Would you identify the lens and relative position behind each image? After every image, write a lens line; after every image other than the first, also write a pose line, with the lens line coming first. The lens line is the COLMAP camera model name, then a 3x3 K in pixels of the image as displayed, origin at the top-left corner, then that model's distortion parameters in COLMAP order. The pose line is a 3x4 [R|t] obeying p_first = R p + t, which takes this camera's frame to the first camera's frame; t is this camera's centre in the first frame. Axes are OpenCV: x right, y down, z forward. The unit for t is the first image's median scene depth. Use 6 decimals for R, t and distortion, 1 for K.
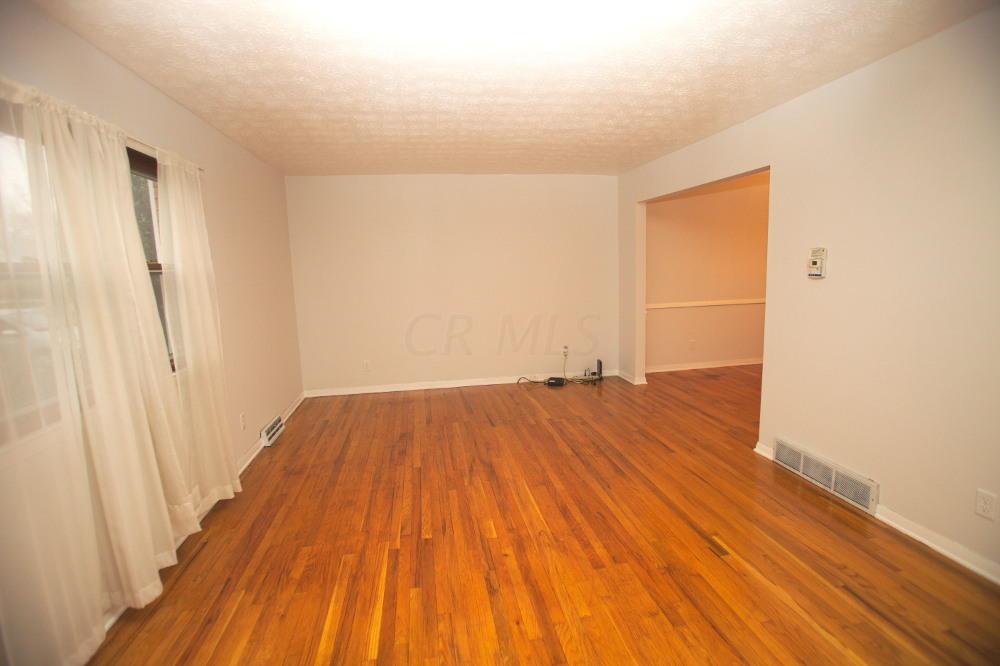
lens RADIAL K [[482.2, 0, 500.0], [0, 482.2, 333.0], [0, 0, 1]] dist [-0.092220, 0.046602]
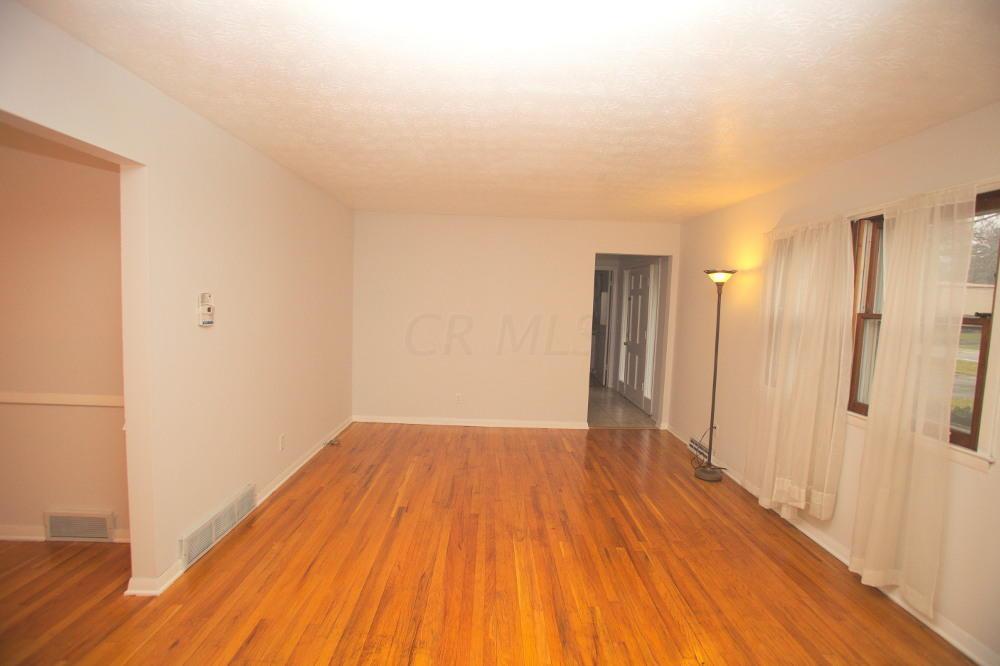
lens RADIAL K [[482.0, 0, 502.2], [0, 482.0, 332.4], [0, 0, 1]] dist [-0.087981, 0.043638]
pose [[-0.989780, -0.014544, 0.141862, -0.023307], [0.015227, 0.978320, 0.206540, -0.289125], [-0.141791, 0.206589, -0.968099, 1.829203]]
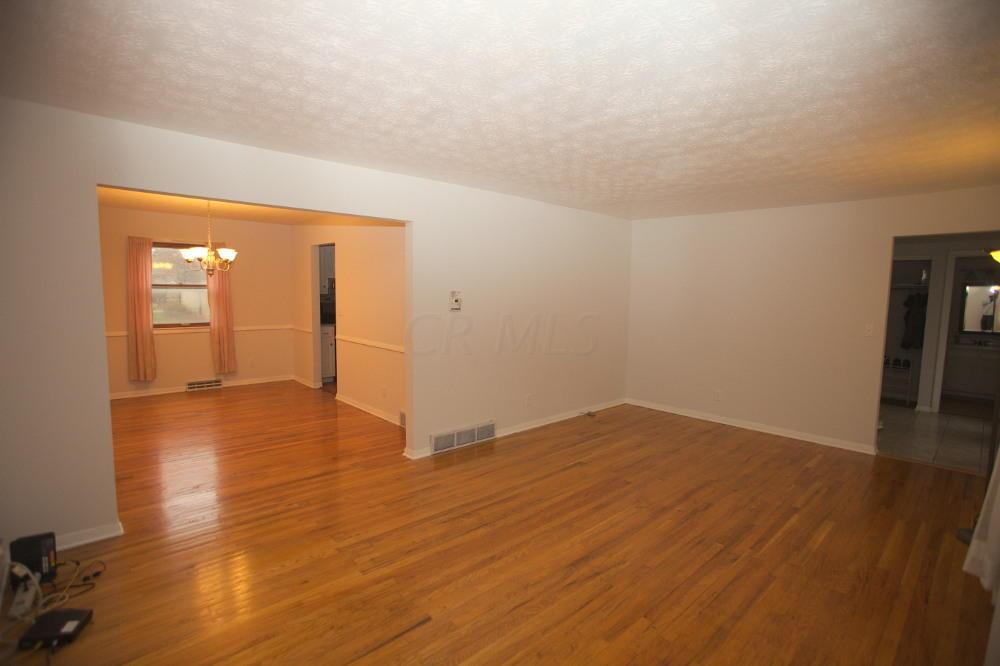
lens RADIAL K [[482.2, 0, 500.0], [0, 482.2, 333.0], [0, 0, 1]] dist [-0.092220, 0.046602]
pose [[-0.550914, -0.053693, 0.832833, -0.684574], [0.117812, 0.982931, 0.141302, -0.251331], [-0.826205, 0.175962, -0.535185, 1.735074]]
